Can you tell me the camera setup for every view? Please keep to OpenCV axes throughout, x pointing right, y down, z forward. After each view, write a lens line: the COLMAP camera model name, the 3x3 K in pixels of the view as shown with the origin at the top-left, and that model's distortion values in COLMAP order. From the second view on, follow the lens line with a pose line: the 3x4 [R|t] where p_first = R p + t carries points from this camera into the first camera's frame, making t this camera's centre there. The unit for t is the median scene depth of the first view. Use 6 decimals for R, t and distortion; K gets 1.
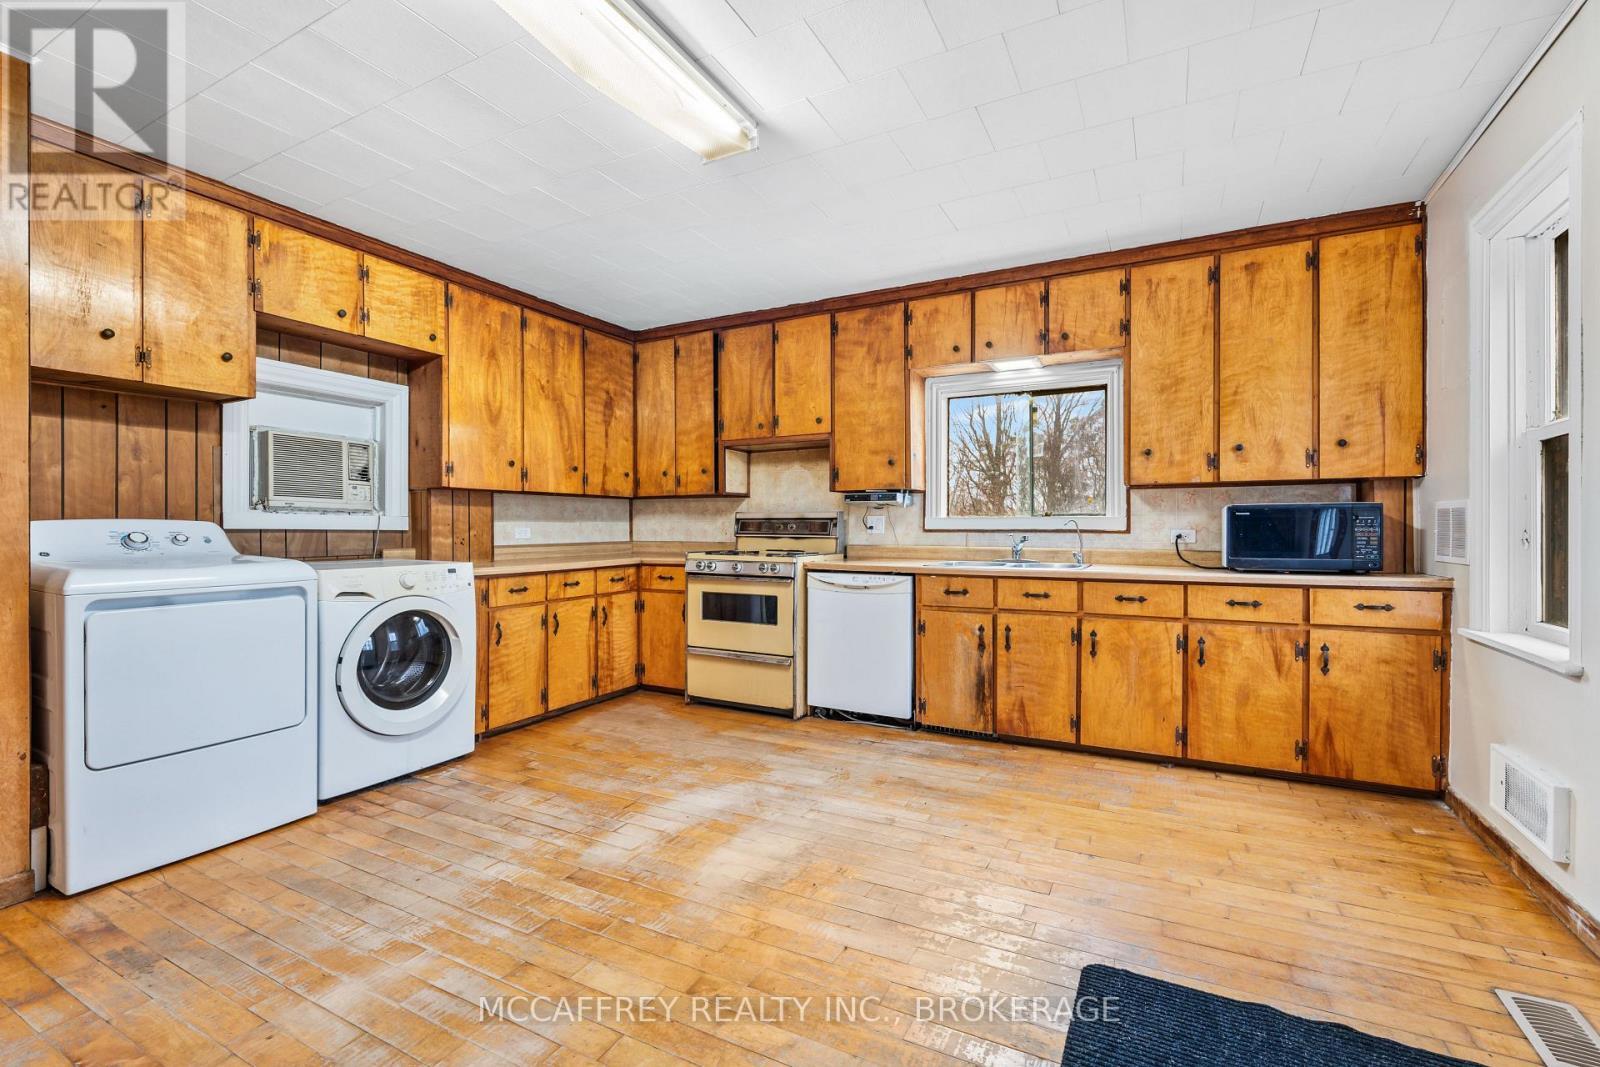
lens RADIAL K [[707.9, 0, 788.7], [0, 707.9, 531.5], [0, 0, 1]] dist [-0.002149, 0.000711]
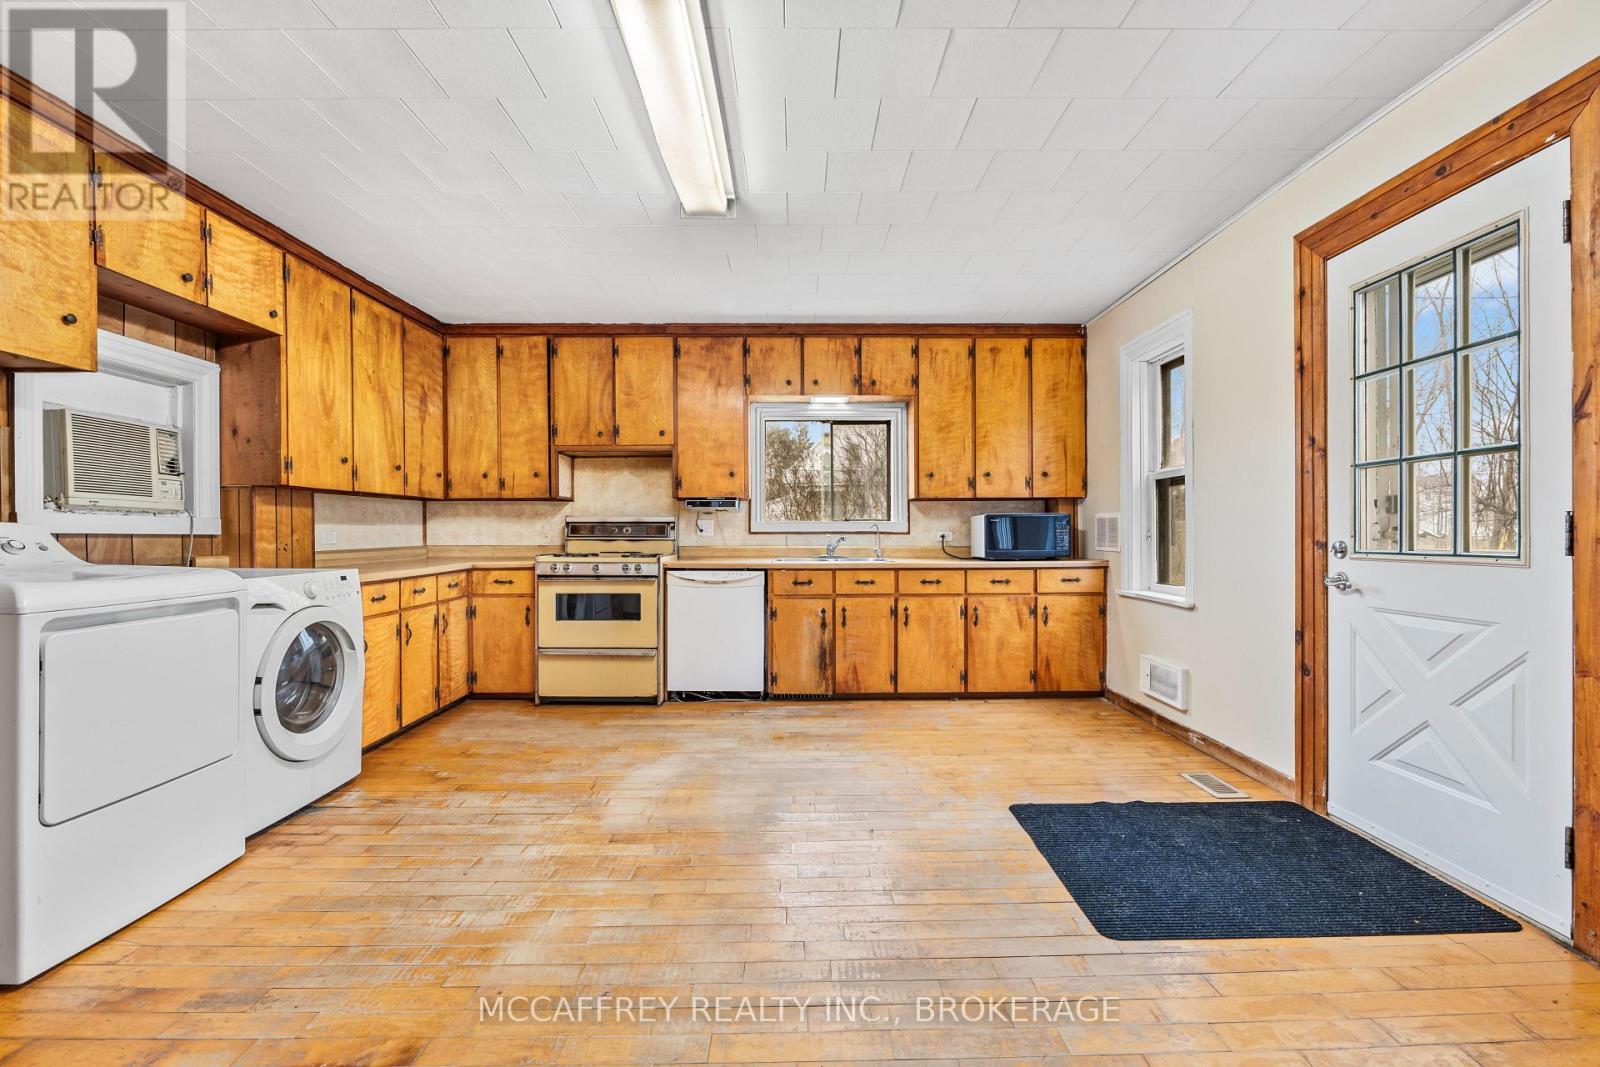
lens RADIAL K [[707.9, 0, 800.8], [0, 707.9, 535.3], [0, 0, 1]] dist [-0.002149, 0.000711]
pose [[0.880052, -0.005109, 0.474850, -0.357076], [0.005124, 0.999986, 0.001263, 0.001692], [-0.474850, 0.001322, 0.880066, -0.082254]]
